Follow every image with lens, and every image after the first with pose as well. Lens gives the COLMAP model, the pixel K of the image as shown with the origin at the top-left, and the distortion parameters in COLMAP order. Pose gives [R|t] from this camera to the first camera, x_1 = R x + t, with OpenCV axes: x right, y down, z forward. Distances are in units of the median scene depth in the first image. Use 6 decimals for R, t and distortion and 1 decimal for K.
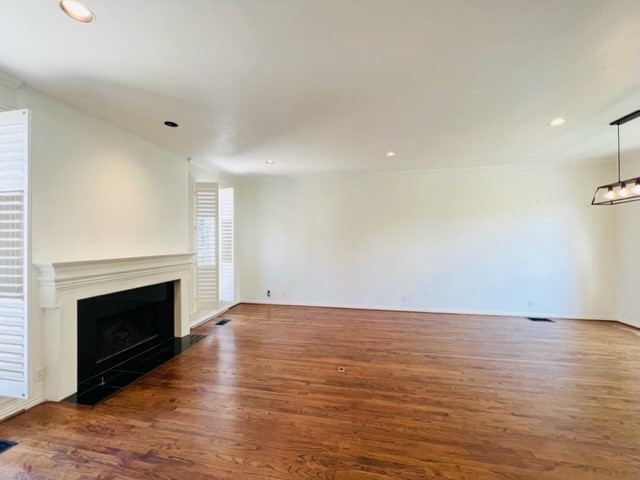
lens RADIAL K [[258.2, 0, 319.5], [0, 258.2, 238.1], [0, 0, 1]] dist [0.003265, 0.000745]
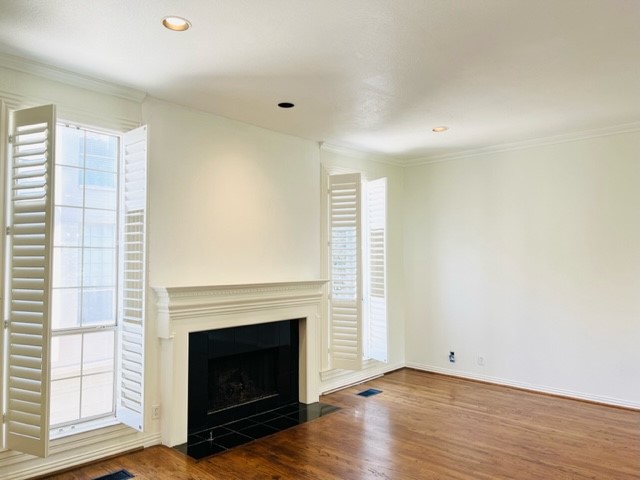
lens RADIAL K [[482.2, 0, 320.3], [0, 482.2, 241.2], [0, 0, 1]] dist [0.083669, -0.096198]
pose [[0.853661, -0.016813, -0.520558, 0.179212], [0.000678, 0.999514, -0.031171, -0.006738], [0.520829, 0.026257, 0.853257, -0.096791]]
